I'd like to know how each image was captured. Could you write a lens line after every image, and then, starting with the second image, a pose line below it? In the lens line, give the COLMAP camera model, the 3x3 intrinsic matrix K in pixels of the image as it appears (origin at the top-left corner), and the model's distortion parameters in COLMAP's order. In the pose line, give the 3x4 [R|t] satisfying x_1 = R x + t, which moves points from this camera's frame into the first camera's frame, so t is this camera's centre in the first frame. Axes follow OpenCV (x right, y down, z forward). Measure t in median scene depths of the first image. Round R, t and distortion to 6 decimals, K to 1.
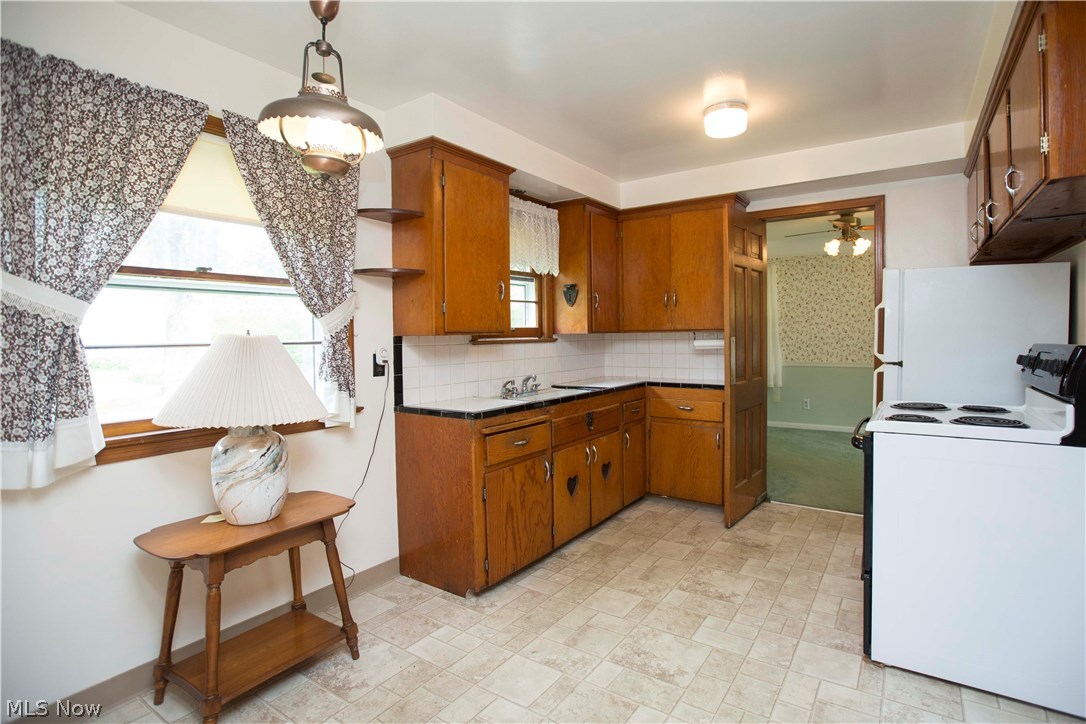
lens RADIAL K [[537.2, 0, 572.3], [0, 537.2, 345.2], [0, 0, 1]] dist [-0.055819, 0.020002]
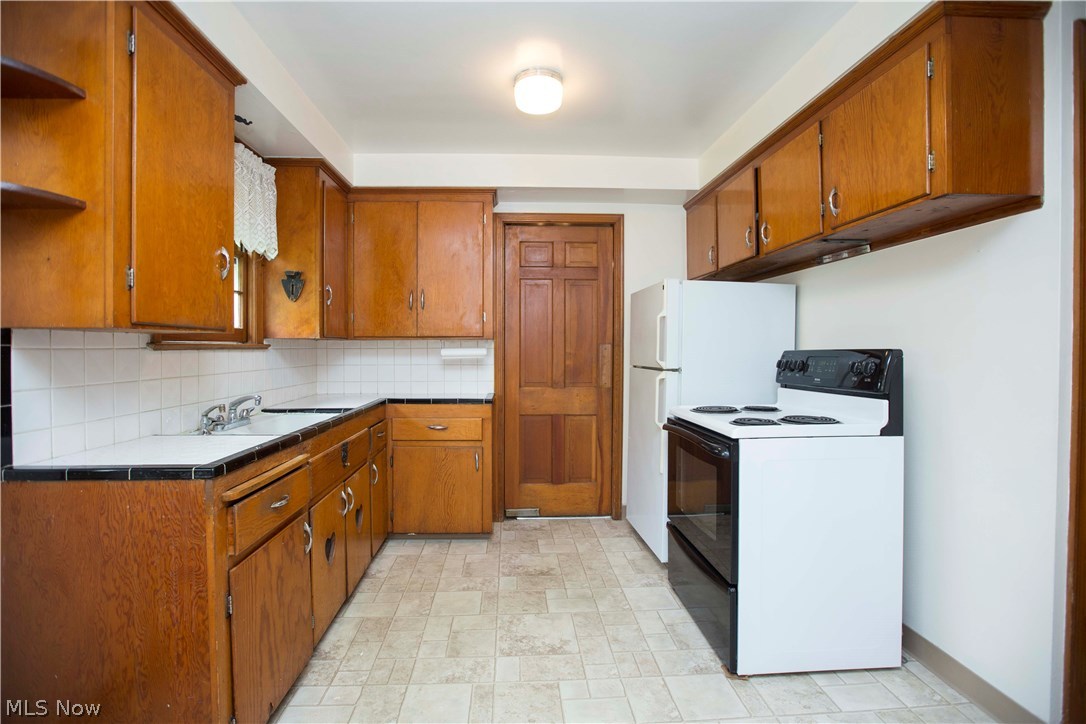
lens RADIAL K [[507.4, 0, 535.9], [0, 507.4, 355.0], [0, 0, 1]] dist [-0.056522, 0.023046]
pose [[0.809634, 0.003976, 0.586921, -0.188993], [0.003532, 0.999926, -0.011646, 0.015124], [-0.586924, 0.011502, 0.809560, 0.336350]]
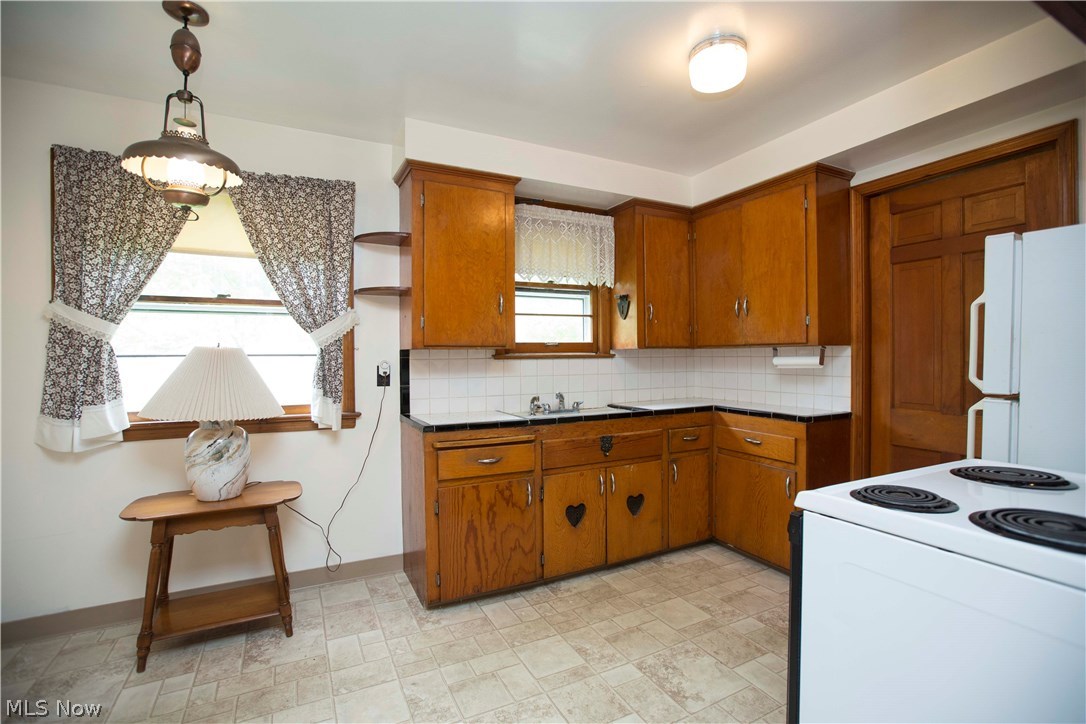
lens RADIAL K [[496.1, 0, 542.3], [0, 496.1, 359.4], [0, 0, 1]] dist [-0.054651, 0.020391]
pose [[0.865876, 0.010588, -0.500146, 0.414548], [-0.014143, 0.999894, -0.003316, 0.001799], [0.500059, 0.009945, 0.865934, 0.271474]]
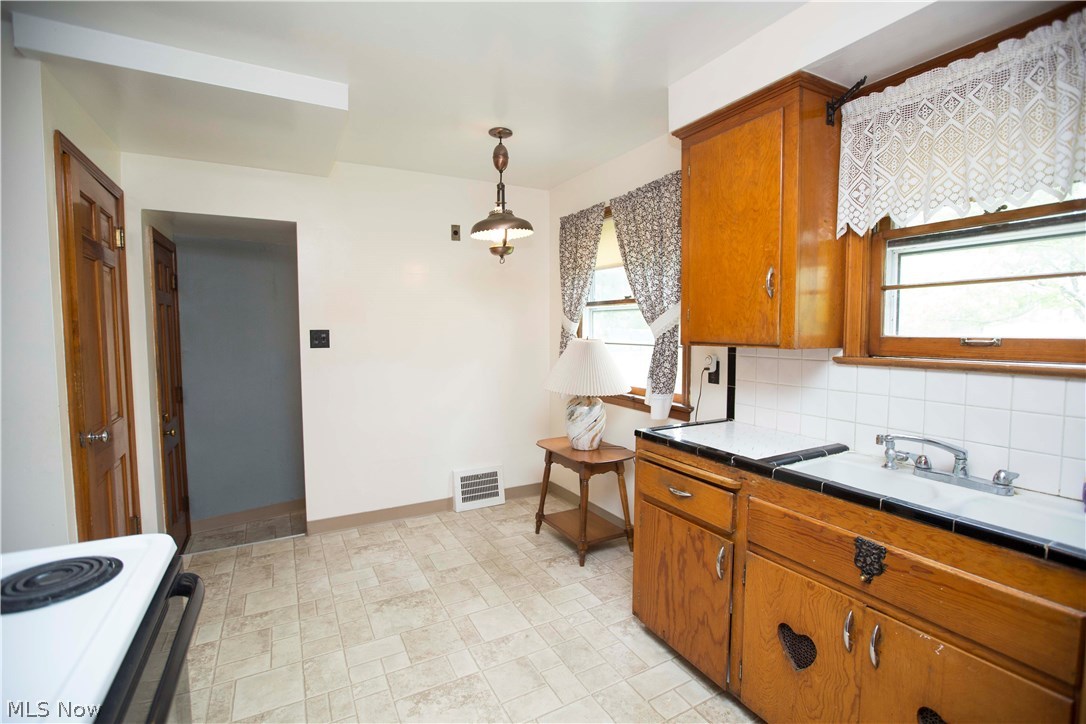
lens RADIAL K [[496.1, 0, 542.3], [0, 496.1, 359.4], [0, 0, 1]] dist [-0.054651, 0.020391]
pose [[-0.483805, 0.068621, -0.872482, 0.570262], [-0.009701, 0.996440, 0.083750, -0.058285], [0.875122, 0.048982, -0.481416, 1.119609]]
